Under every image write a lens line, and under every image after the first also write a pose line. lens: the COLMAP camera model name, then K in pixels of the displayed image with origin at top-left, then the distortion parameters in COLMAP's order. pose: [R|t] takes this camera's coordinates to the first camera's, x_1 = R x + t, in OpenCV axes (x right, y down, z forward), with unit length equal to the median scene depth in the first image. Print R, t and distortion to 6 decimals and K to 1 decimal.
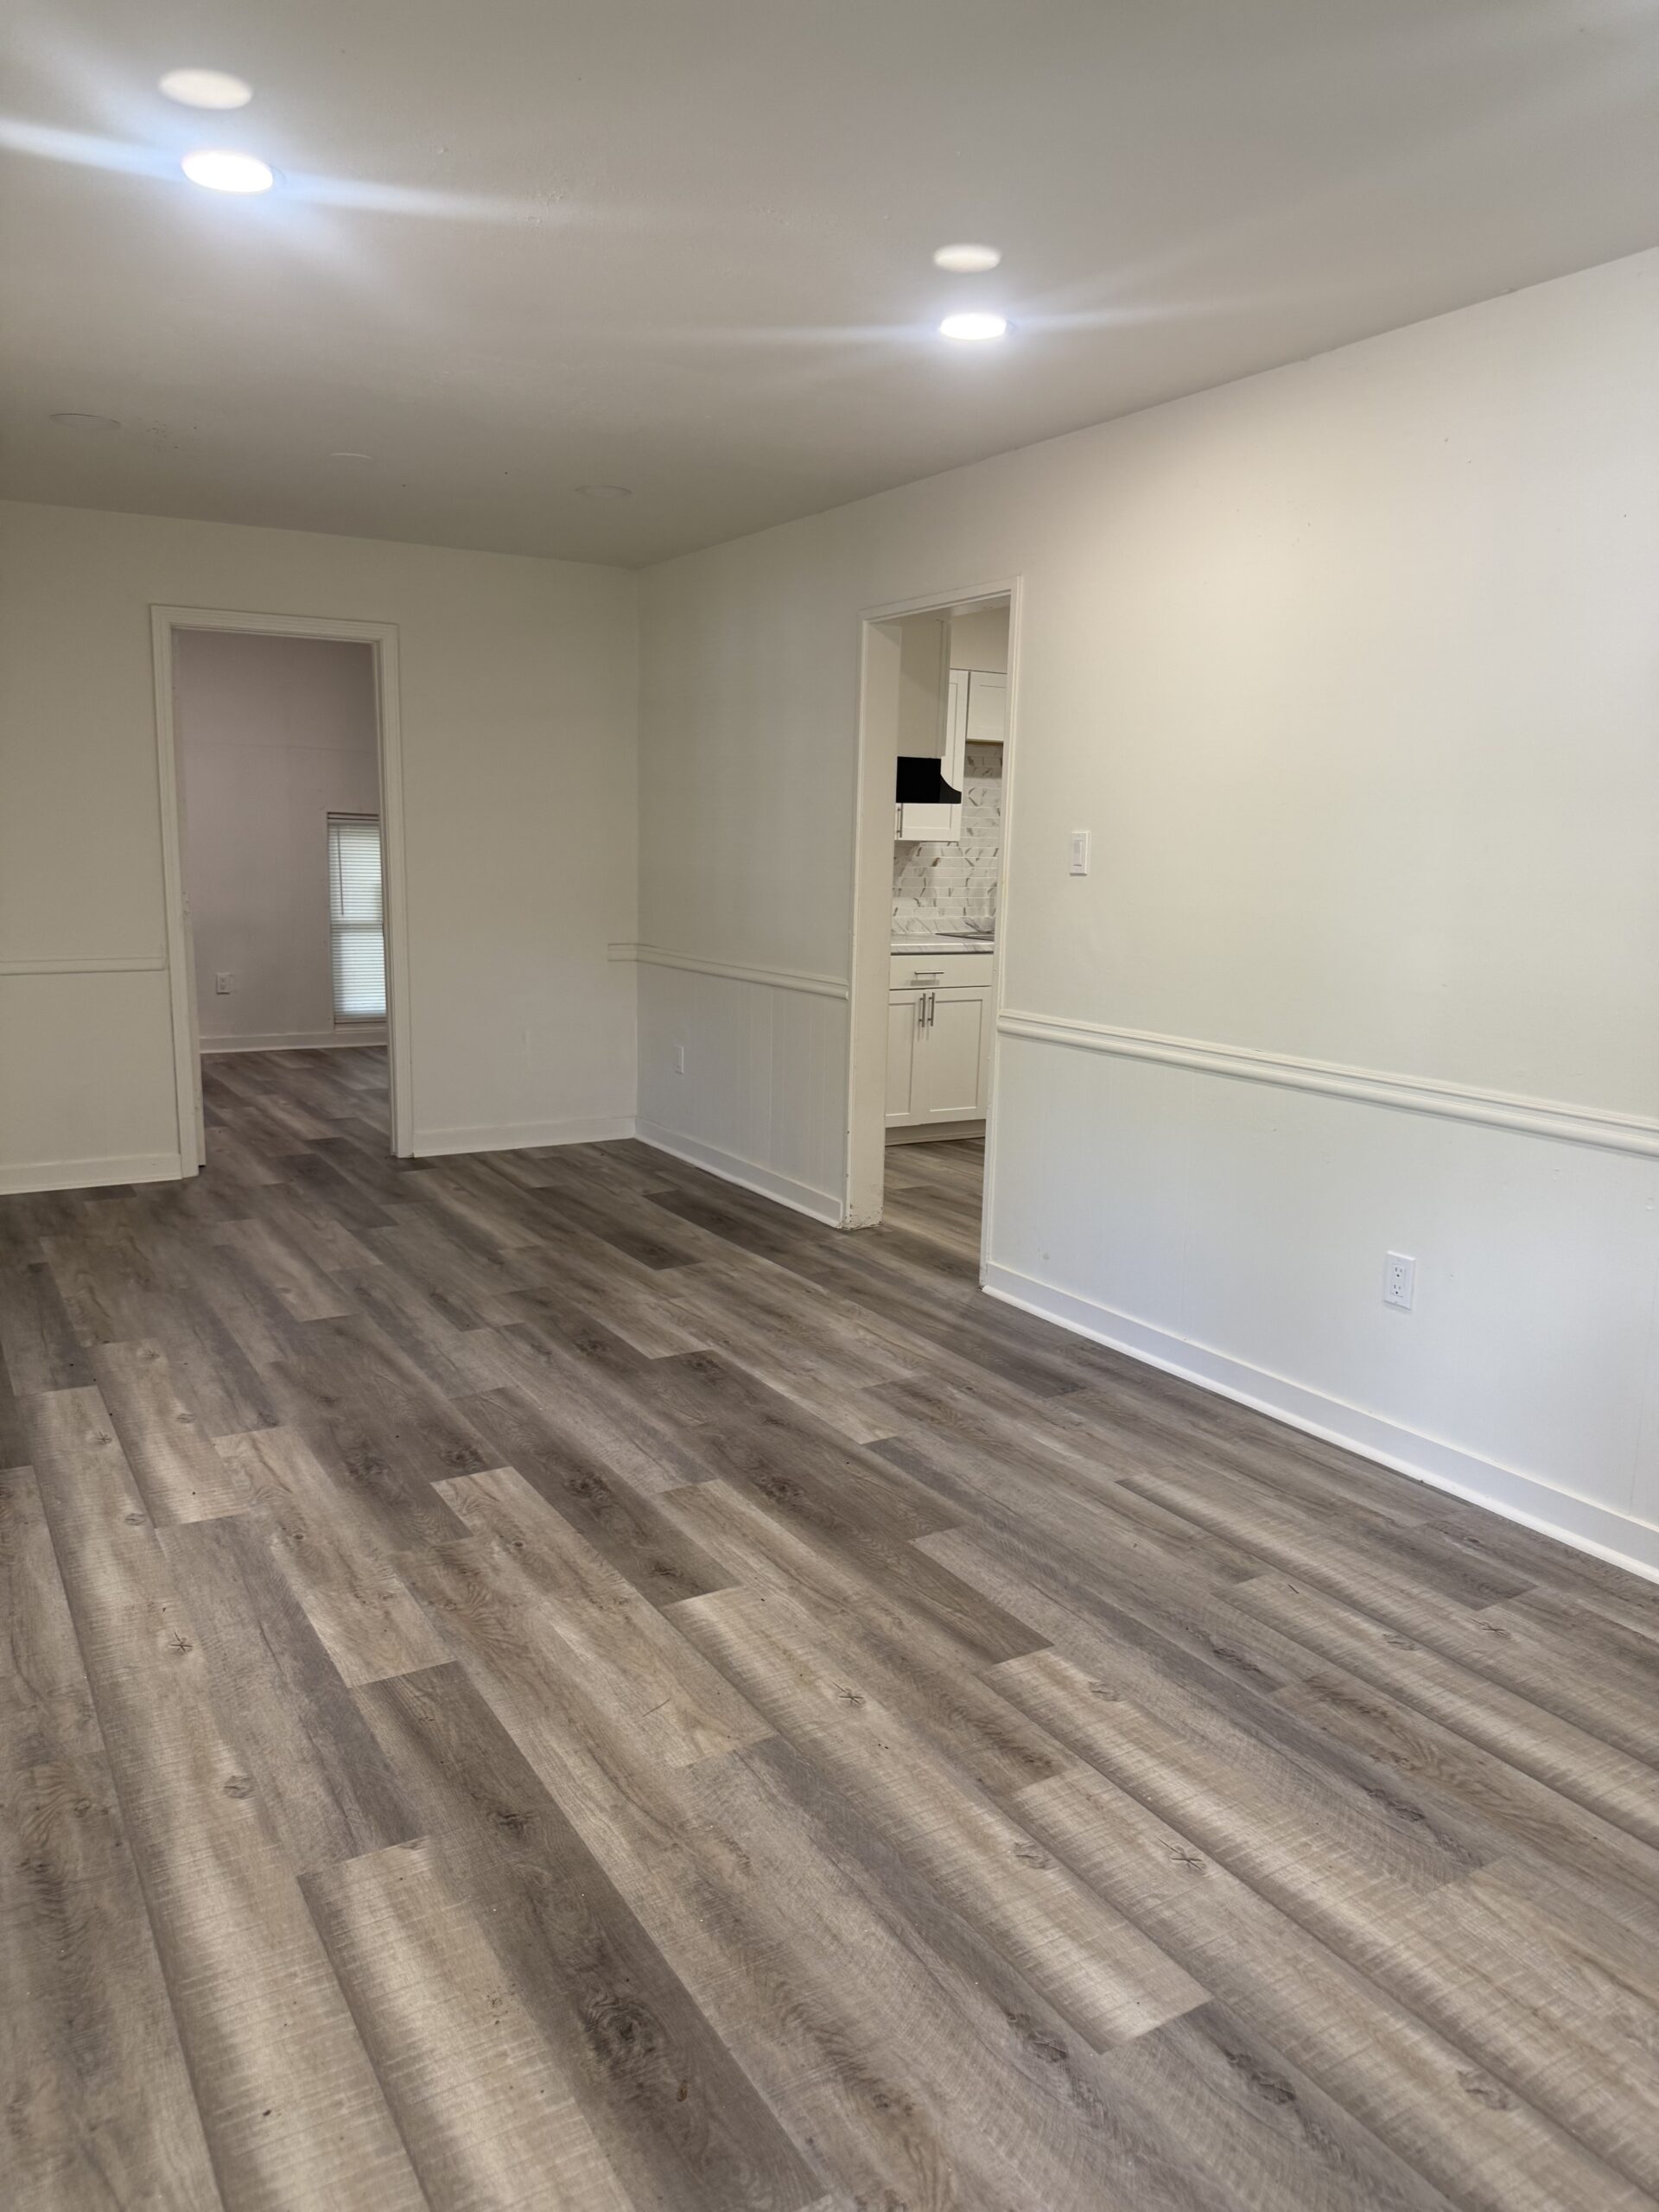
lens RADIAL K [[1544.2, 0, 834.3], [0, 1544.2, 1107.4], [0, 0, 1]] dist [0.111096, -0.186029]
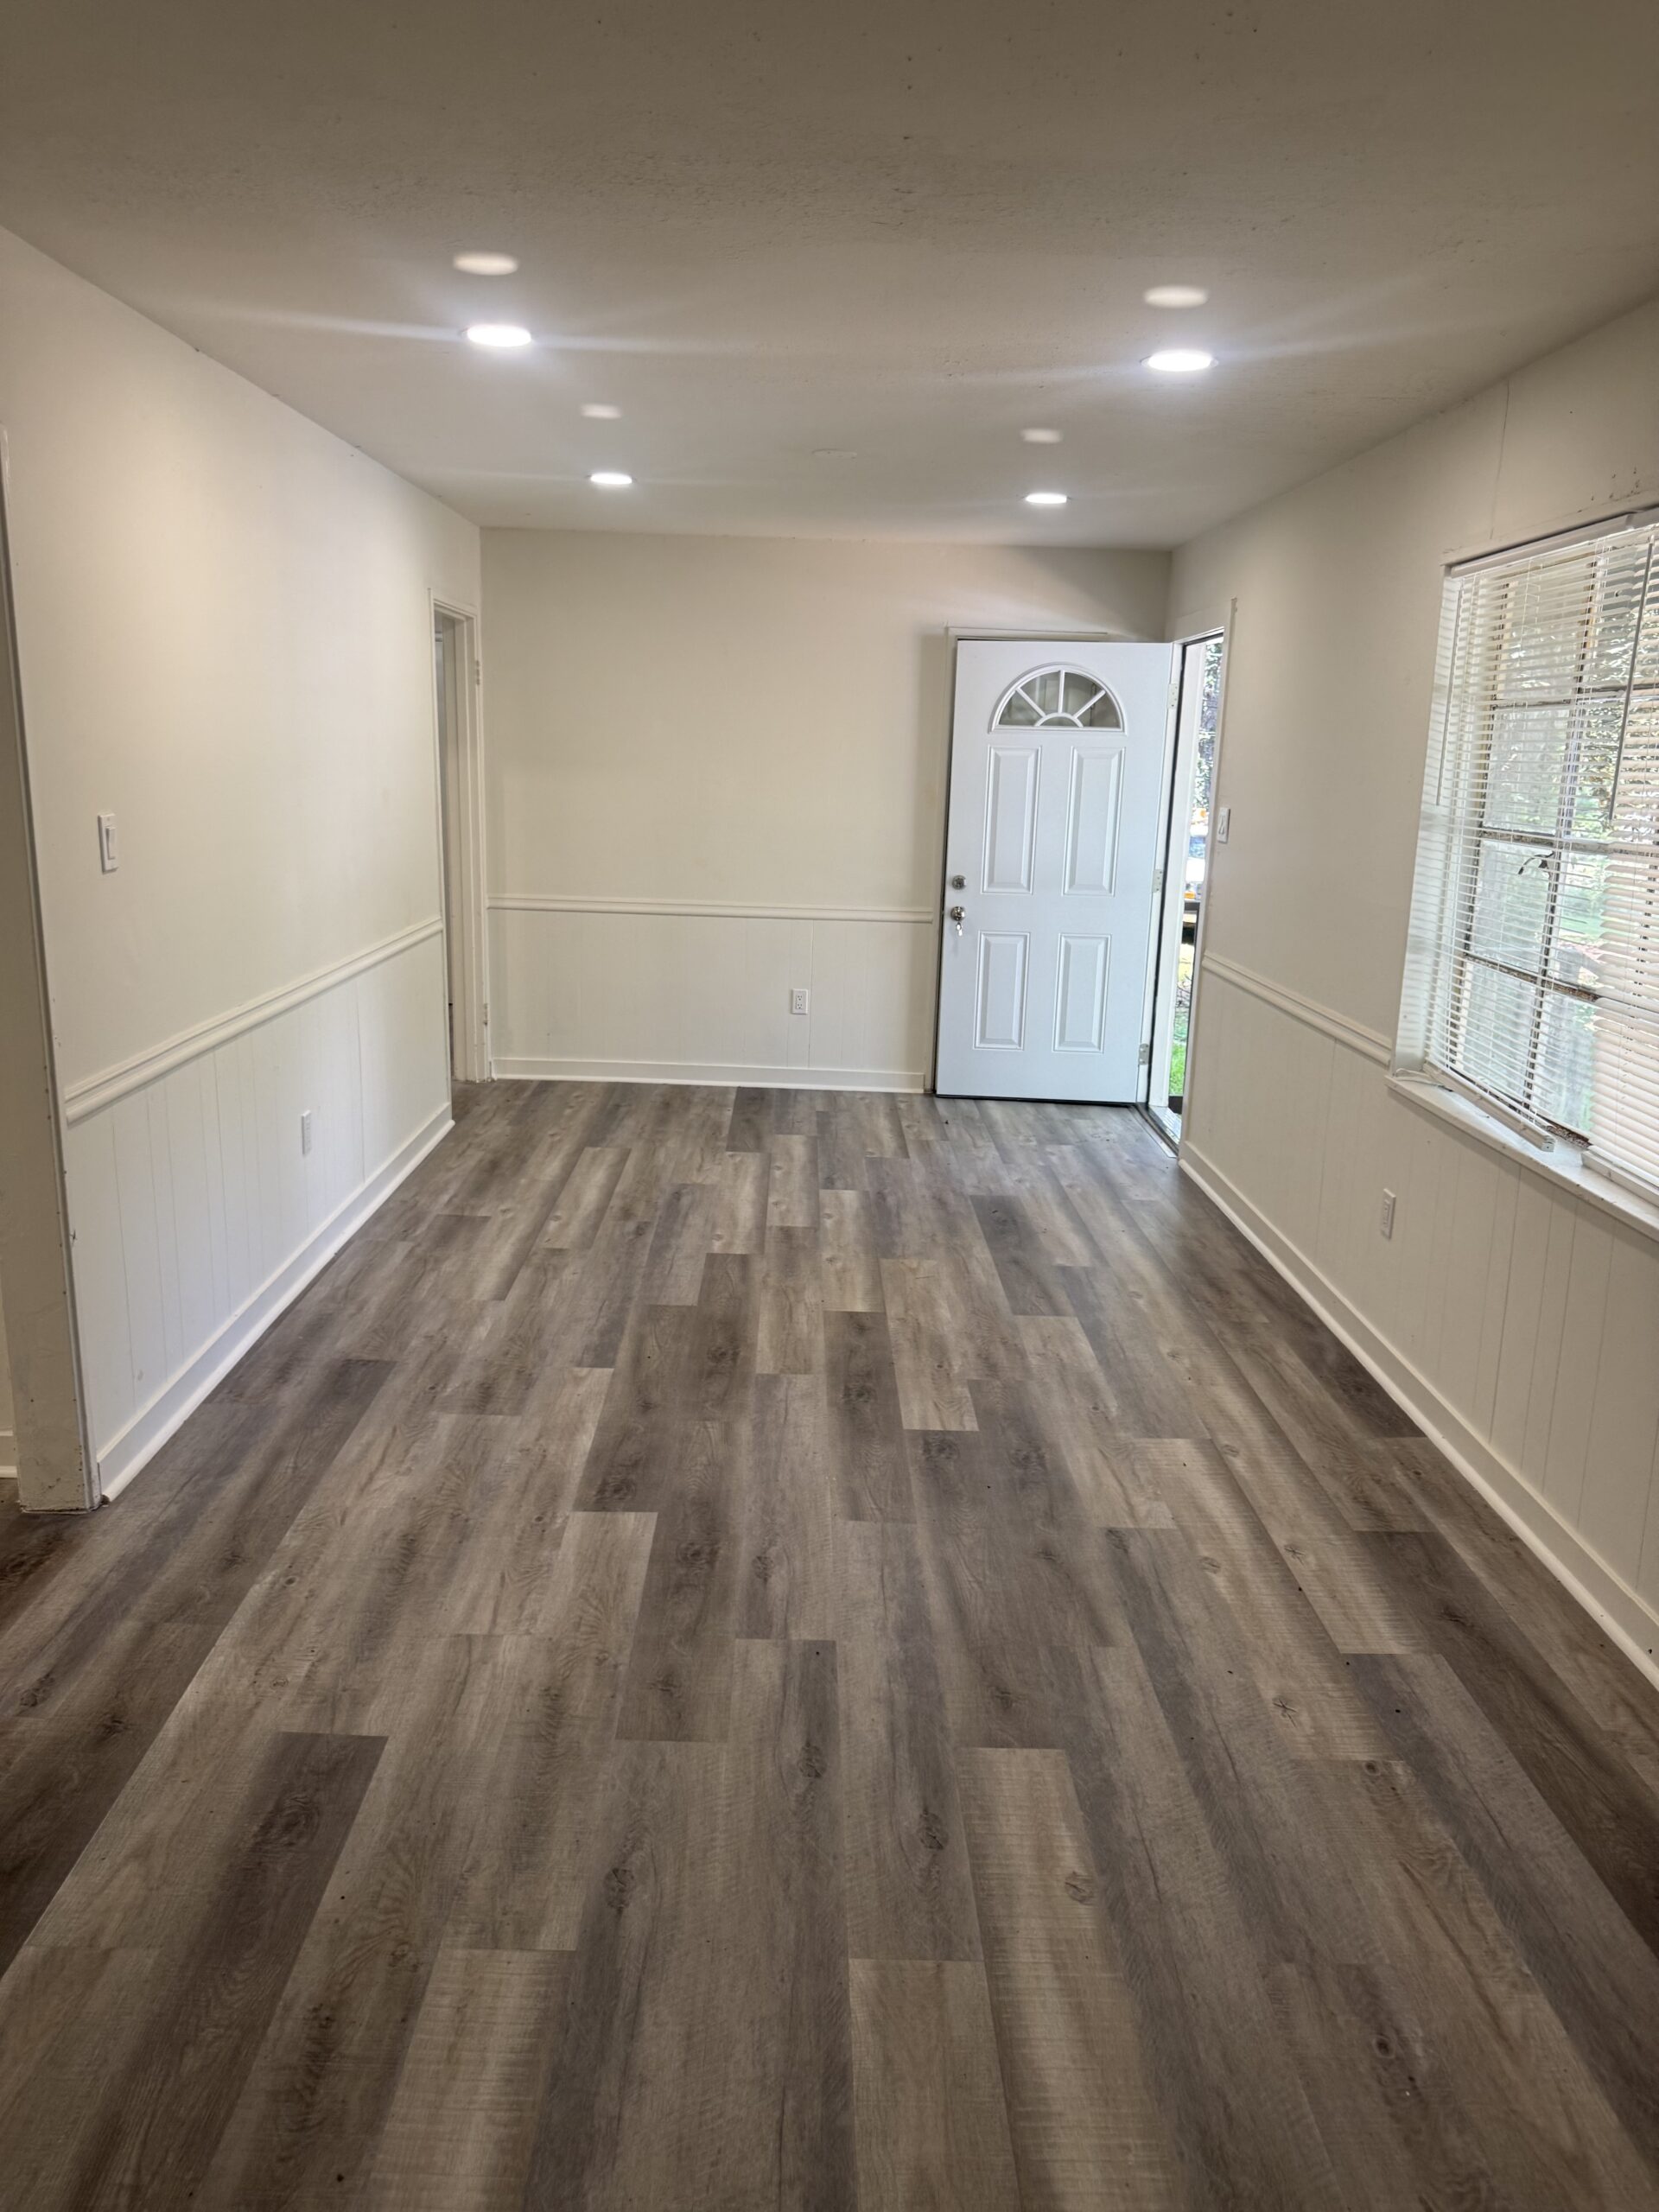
lens RADIAL K [[1544.2, 0, 834.3], [0, 1544.2, 1107.4], [0, 0, 1]] dist [0.111096, -0.186029]
pose [[-0.862757, -0.152889, 0.481949, -0.653858], [0.051054, 0.921974, 0.383872, -0.390104], [-0.503034, 0.355793, -0.787634, 1.805603]]
